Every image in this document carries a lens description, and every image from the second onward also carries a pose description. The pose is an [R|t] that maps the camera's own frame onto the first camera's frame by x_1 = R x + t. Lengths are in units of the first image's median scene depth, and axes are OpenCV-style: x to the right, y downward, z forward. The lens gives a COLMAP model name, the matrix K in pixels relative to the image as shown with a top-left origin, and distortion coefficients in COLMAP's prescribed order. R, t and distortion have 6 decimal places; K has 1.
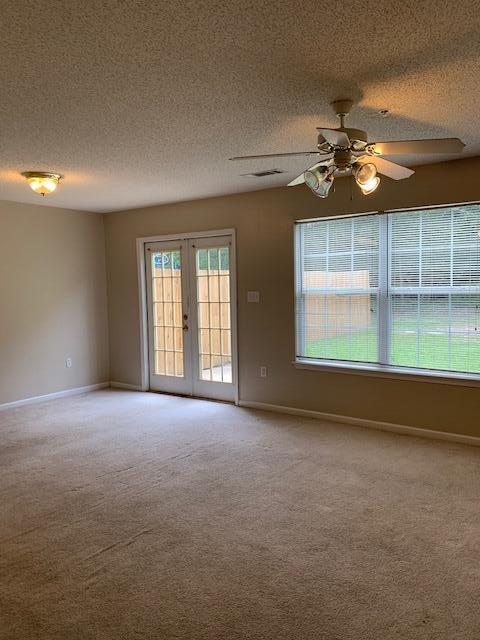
lens RADIAL K [[491.2, 0, 240.0], [0, 491.2, 320.0], [0, 0, 1]] dist [0.035390, -0.000561]
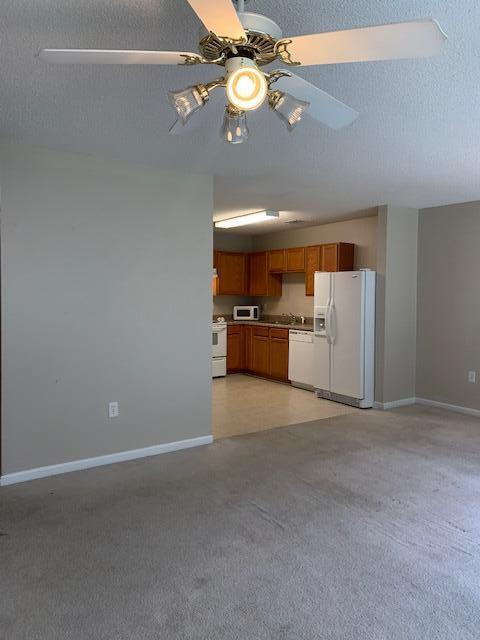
lens RADIAL K [[491.2, 0, 240.0], [0, 491.2, 320.0], [0, 0, 1]] dist [0.035390, -0.000561]
pose [[-0.342161, 0.060076, -0.937719, 0.481461], [-0.061695, 0.994364, 0.086217, -0.048039], [0.937614, 0.087353, -0.336526, 0.769889]]
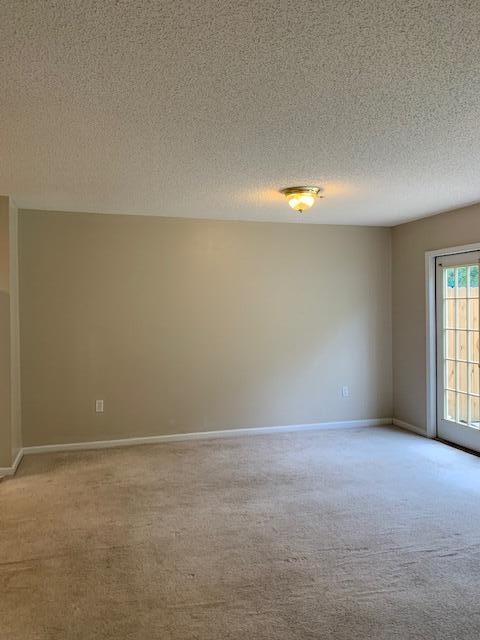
lens RADIAL K [[491.2, 0, 240.0], [0, 491.2, 320.0], [0, 0, 1]] dist [0.035390, -0.000561]
pose [[0.791962, 0.030889, -0.609788, 0.073100], [-0.050385, 0.998619, -0.014852, -0.032168], [0.608488, 0.042487, 0.792425, 0.211588]]
